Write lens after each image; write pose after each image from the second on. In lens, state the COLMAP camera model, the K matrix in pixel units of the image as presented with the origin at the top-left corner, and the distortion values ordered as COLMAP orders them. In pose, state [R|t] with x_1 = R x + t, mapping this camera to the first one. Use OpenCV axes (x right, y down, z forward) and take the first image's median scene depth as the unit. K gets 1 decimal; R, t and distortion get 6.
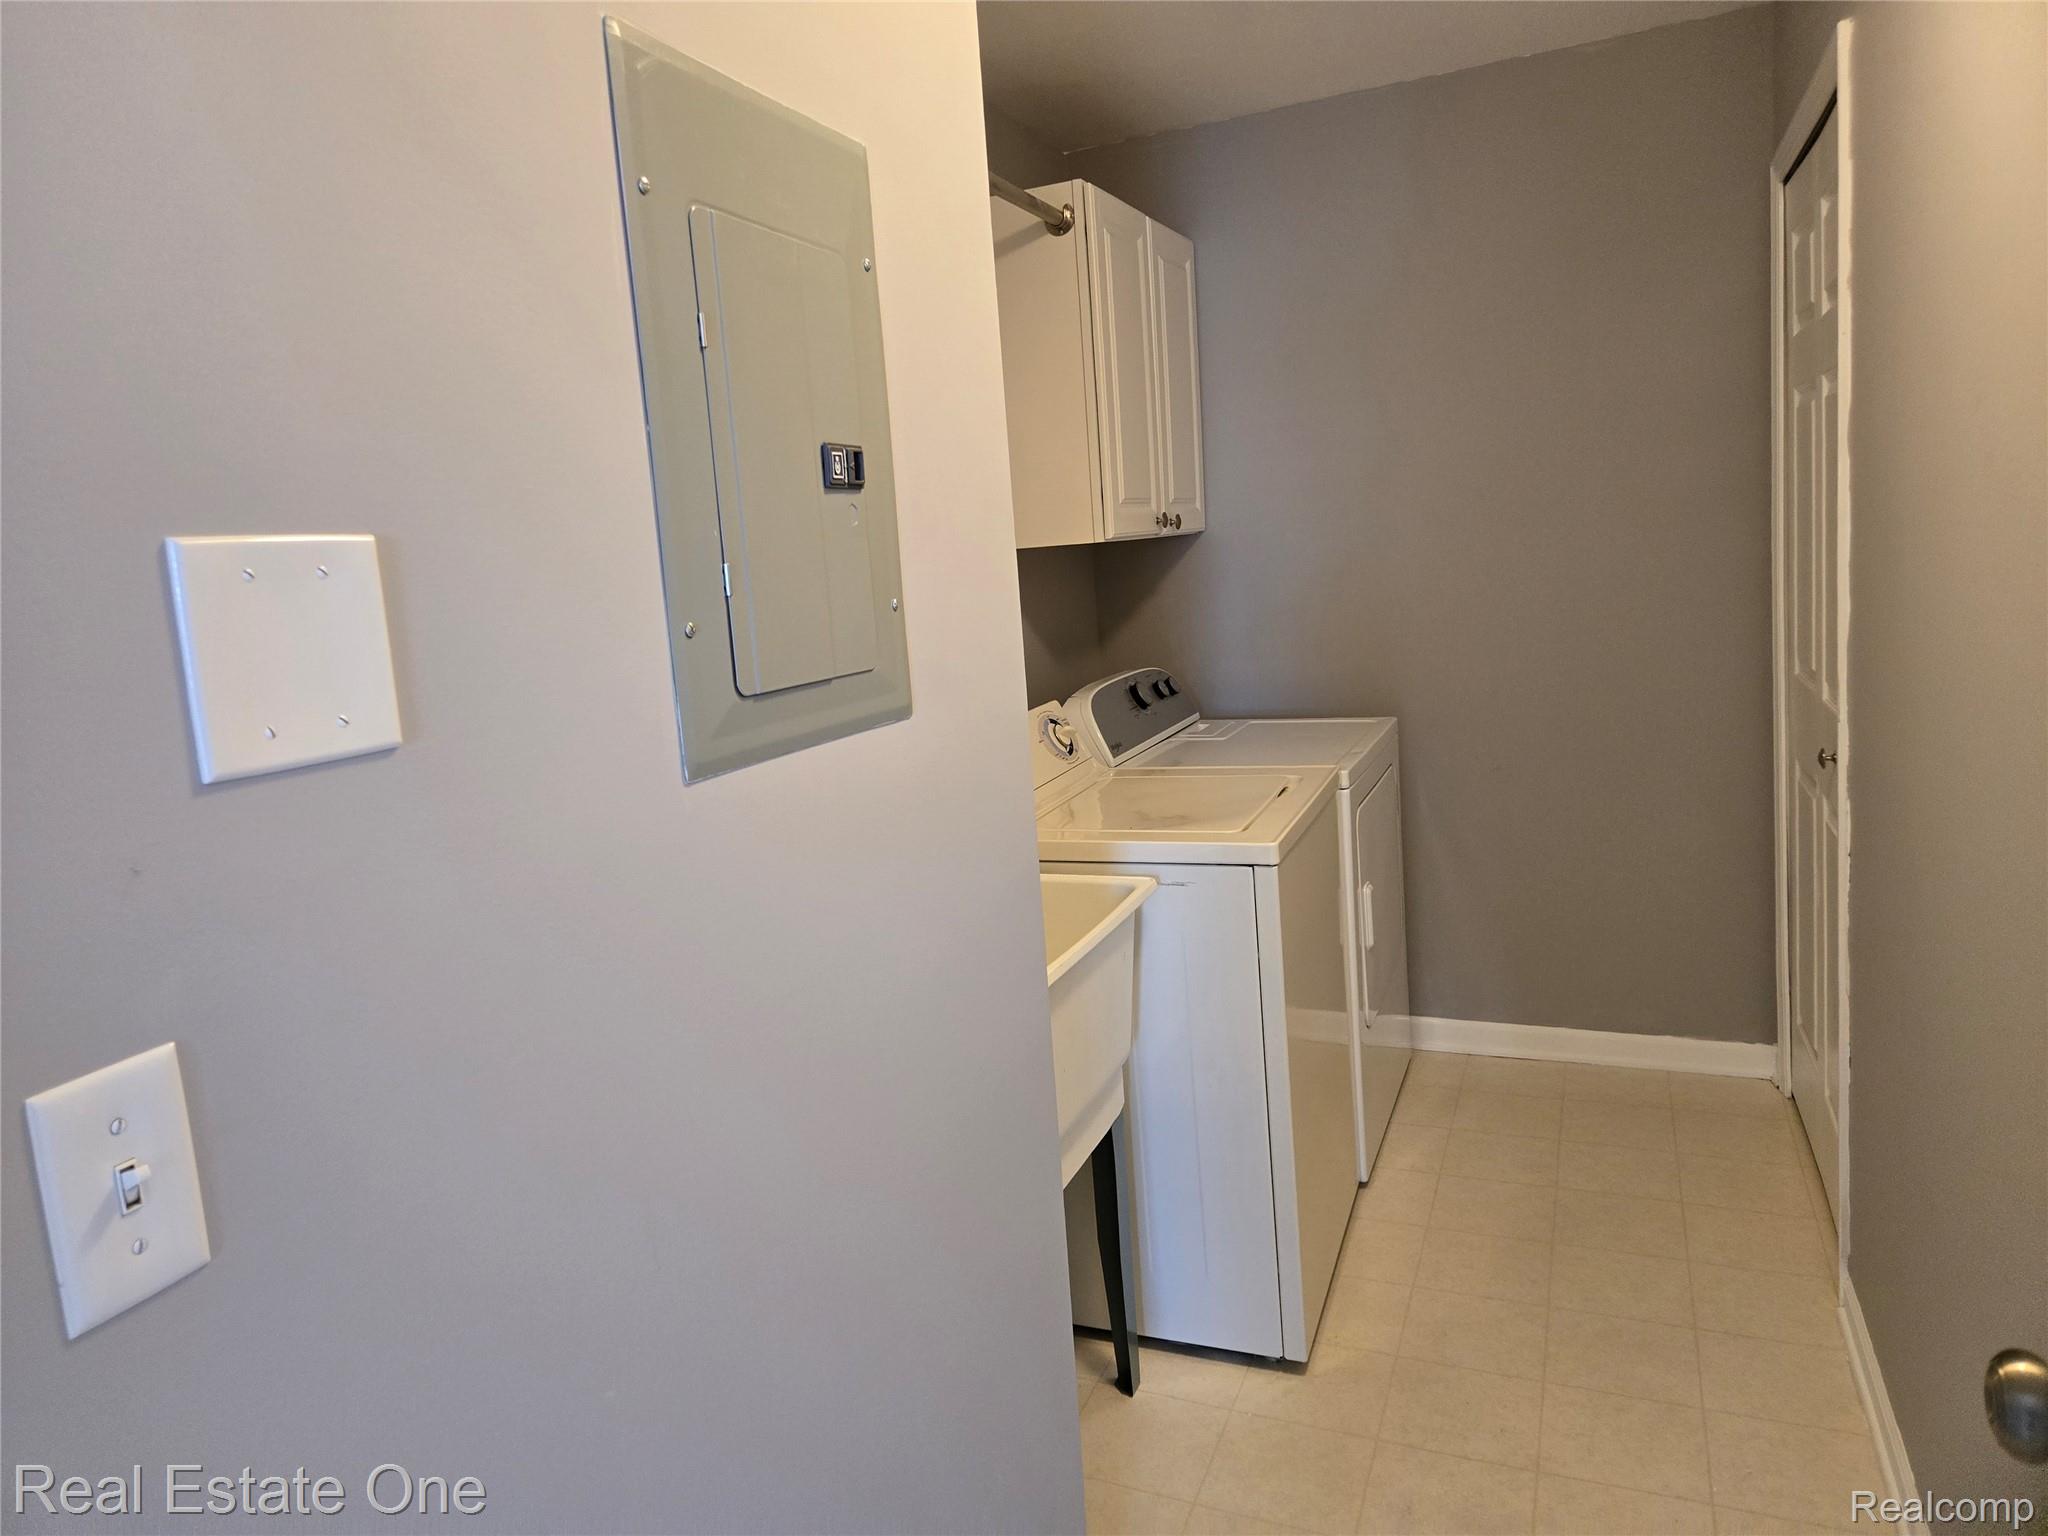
lens RADIAL K [[1367.7, 0, 1015.1], [0, 1367.7, 742.8], [0, 0, 1]] dist [0.079511, -0.062745]
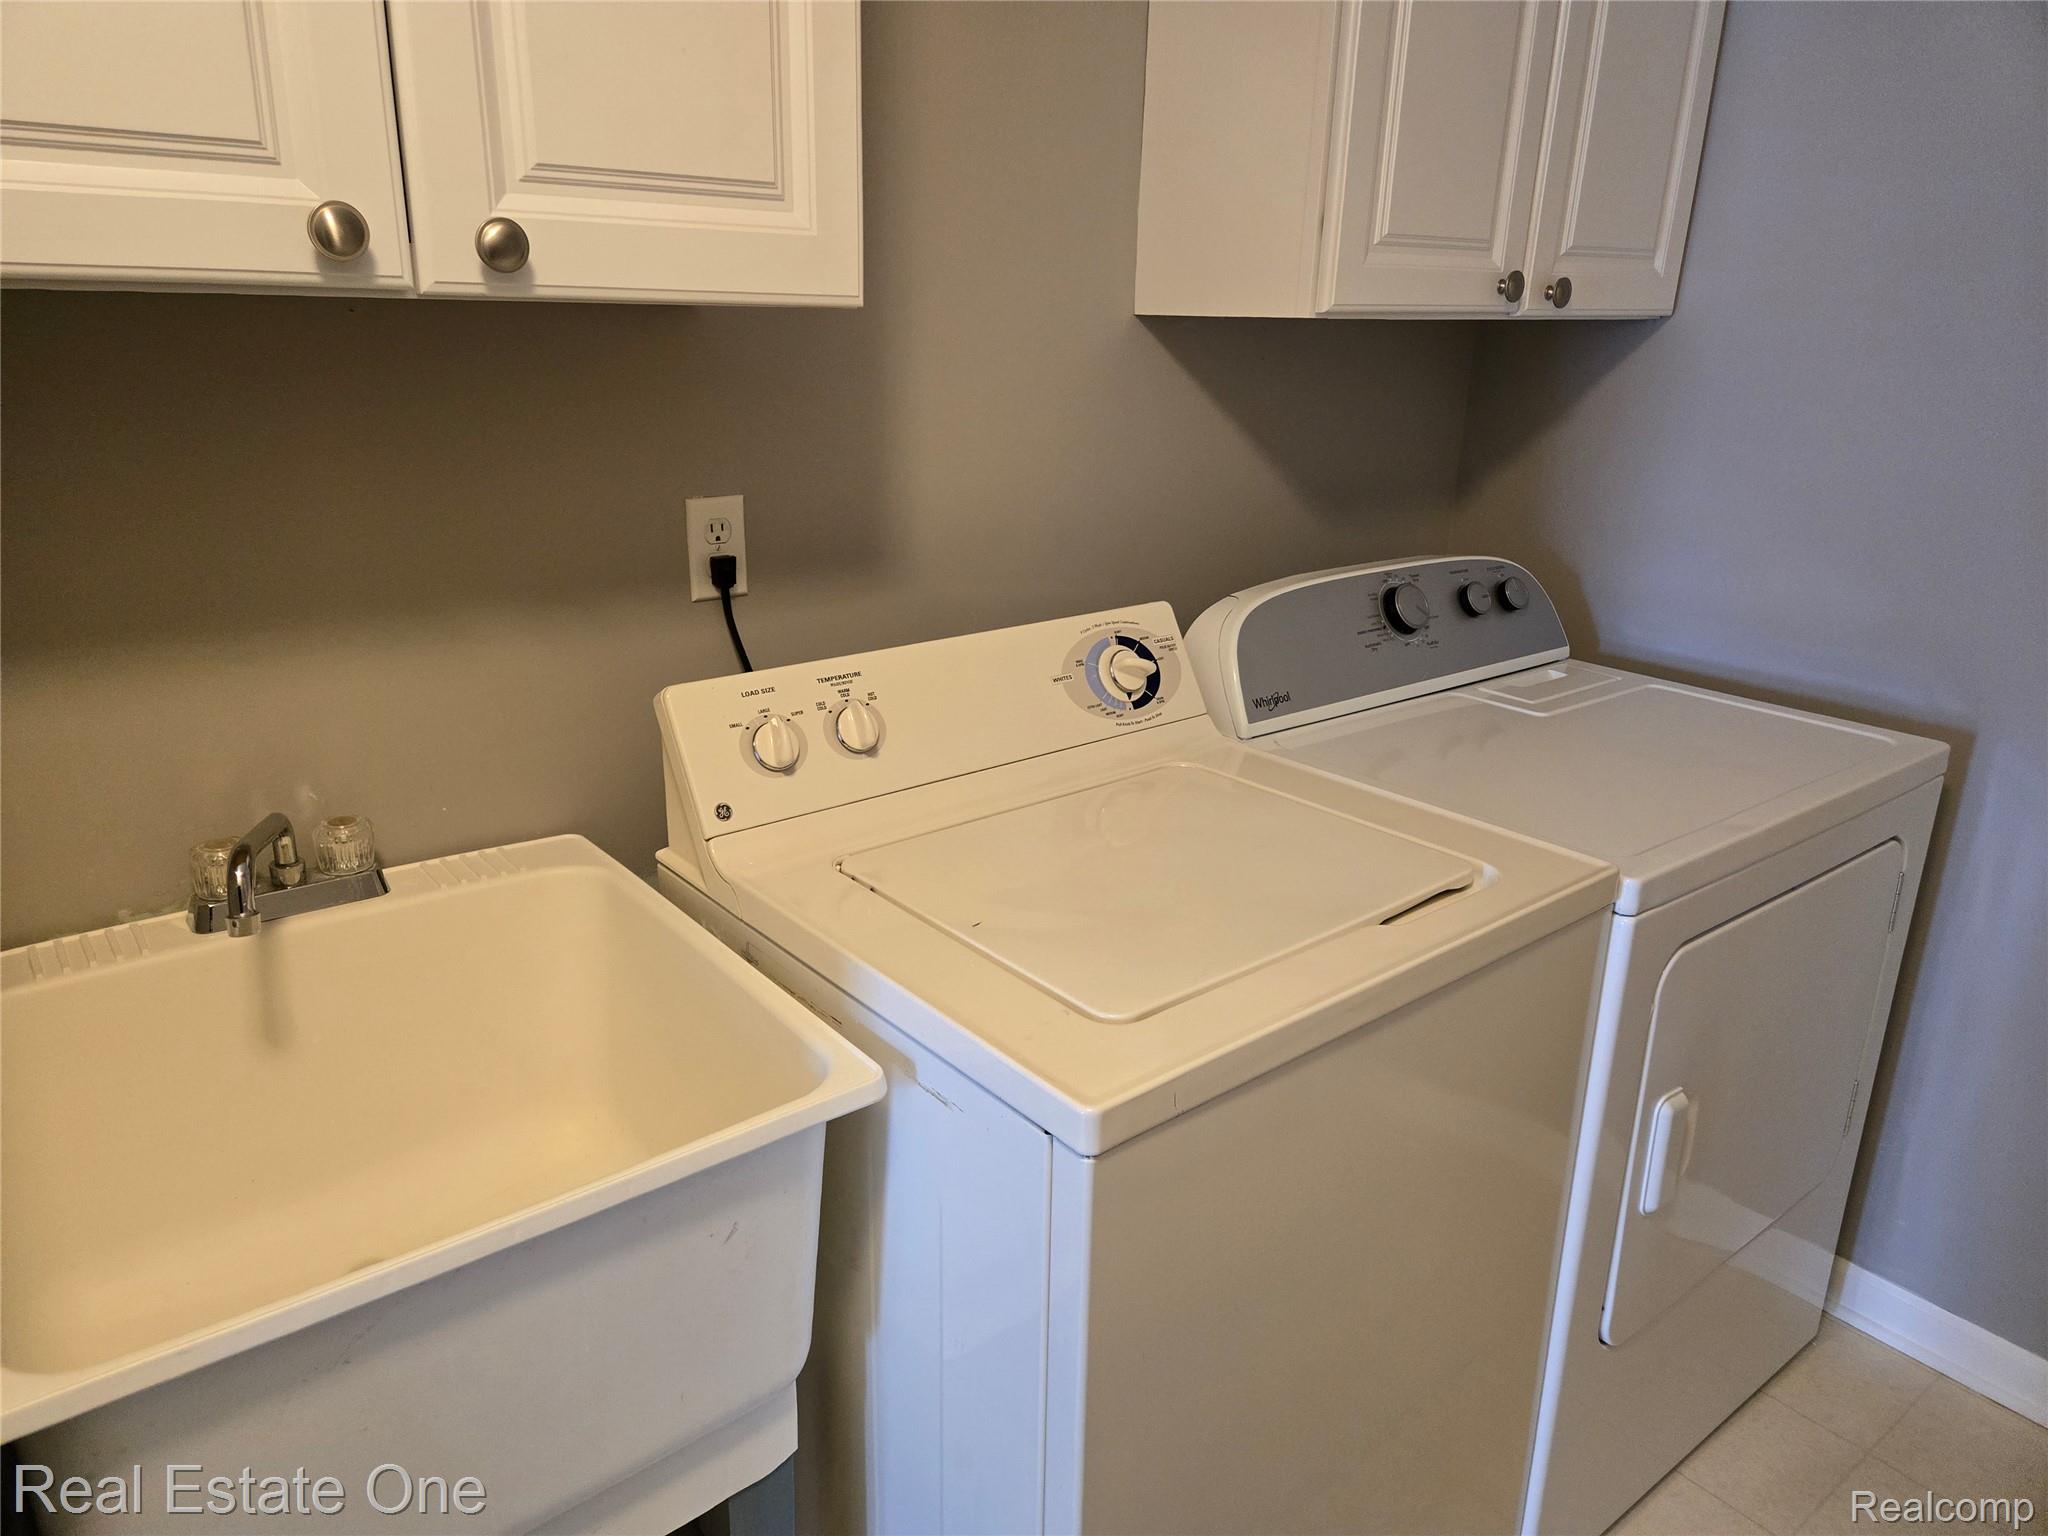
lens RADIAL K [[1367.7, 0, 1015.1], [0, 1367.7, 742.8], [0, 0, 1]] dist [0.079511, -0.062745]
pose [[0.867707, 0.235617, -0.437685, 0.216908], [-0.153308, 0.964449, 0.215256, -0.079557], [0.472843, -0.119678, 0.872981, 0.427745]]
